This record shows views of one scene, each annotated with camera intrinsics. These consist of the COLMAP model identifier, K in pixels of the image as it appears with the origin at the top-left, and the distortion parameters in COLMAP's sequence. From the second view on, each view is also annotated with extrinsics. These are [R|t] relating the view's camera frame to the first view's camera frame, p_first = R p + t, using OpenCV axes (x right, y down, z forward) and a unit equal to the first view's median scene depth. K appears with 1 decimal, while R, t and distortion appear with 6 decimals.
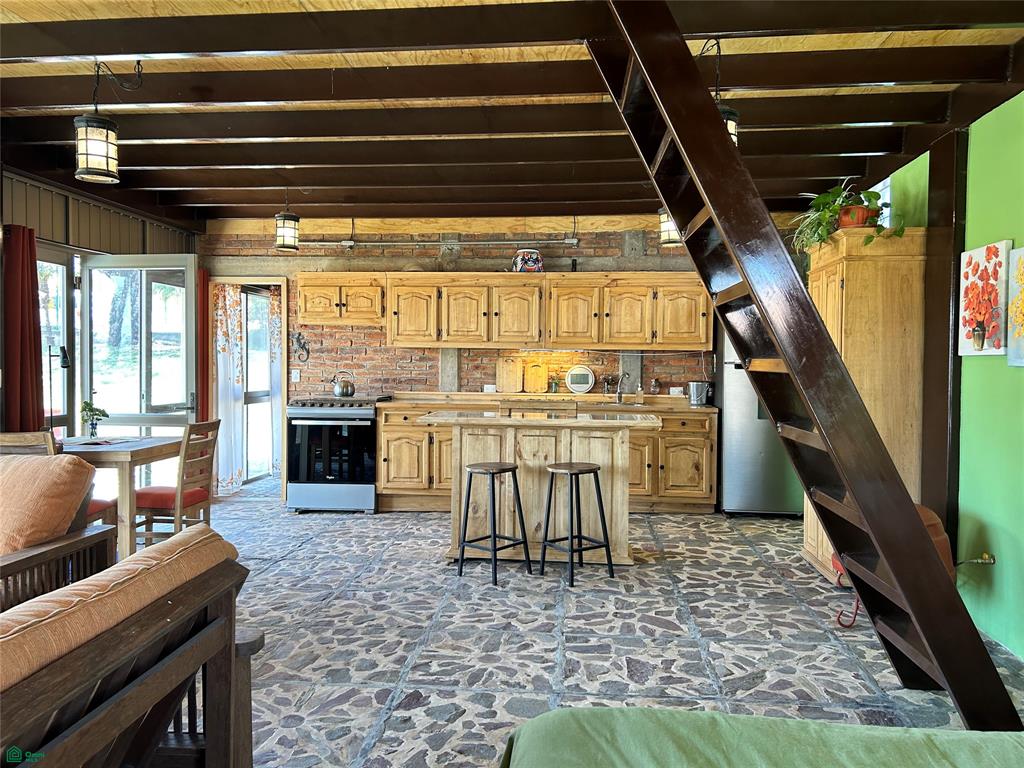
lens RADIAL K [[774.0, 0, 502.3], [0, 774.0, 382.5], [0, 0, 1]] dist [0.053250, -0.050778]
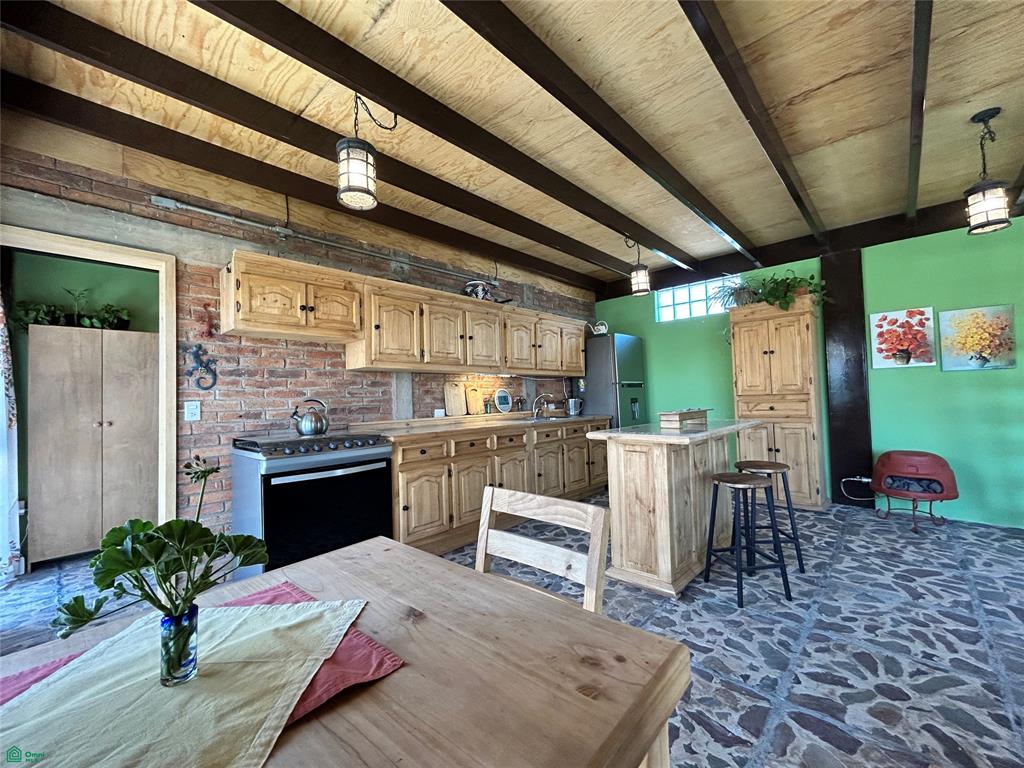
lens RADIAL K [[421.0, 0, 512.6], [0, 421.0, 384.6], [0, 0, 1]] dist [-0.002563, 0.000581]
pose [[0.596626, -0.001228, 0.802519, -0.433575], [0.055113, 0.997701, -0.039447, -0.002518], [-0.800625, 0.067765, 0.595322, 0.651075]]
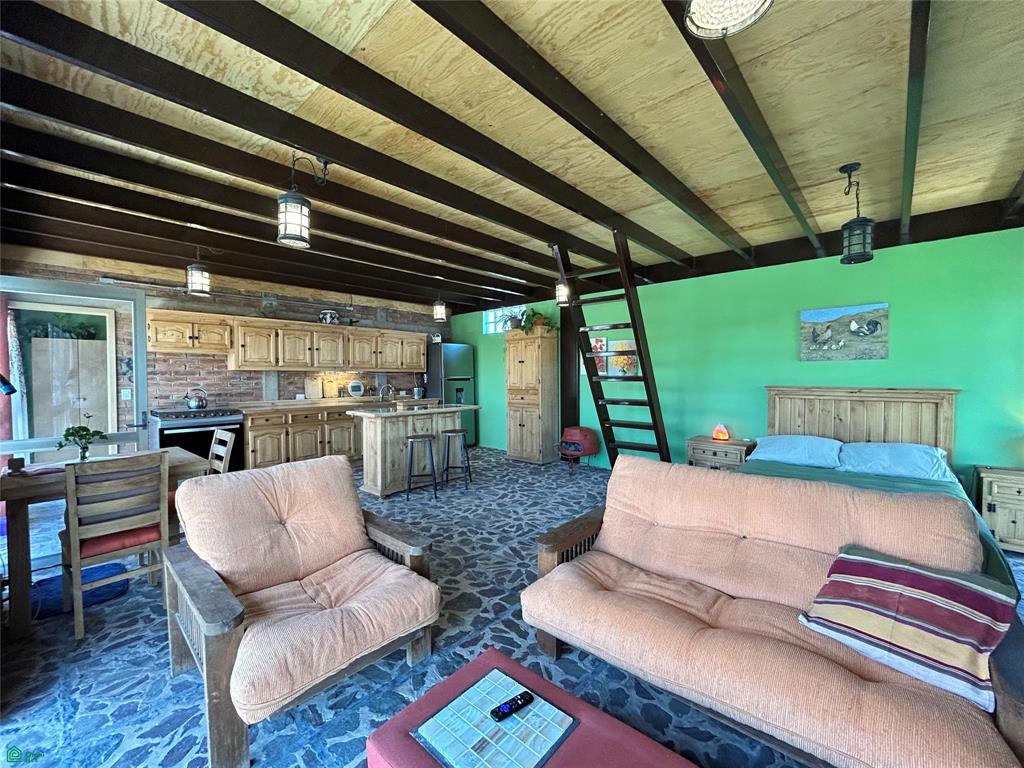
lens RADIAL K [[421.0, 0, 514.5], [0, 421.0, 384.6], [0, 0, 1]] dist [-0.002563, 0.000581]
pose [[0.585447, -0.028570, 0.810207, -0.489734], [0.032208, 0.999410, 0.011968, -0.013900], [-0.810071, 0.019088, 0.586022, 0.170612]]
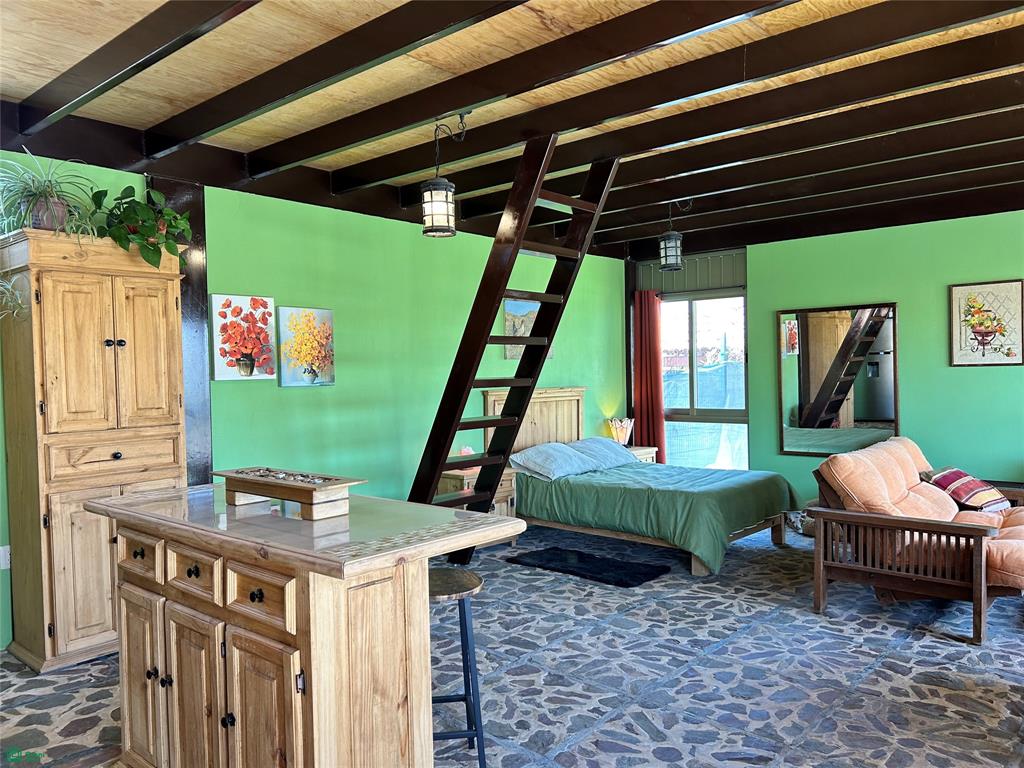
lens RADIAL K [[774.0, 0, 507.8], [0, 774.0, 384.1], [0, 0, 1]] dist [0.053250, -0.050778]
pose [[-0.823216, -0.003736, 0.567717, -0.269090], [0.027357, 0.998556, 0.046240, -0.042149], [-0.567069, 0.053597, -0.821924, 1.022598]]
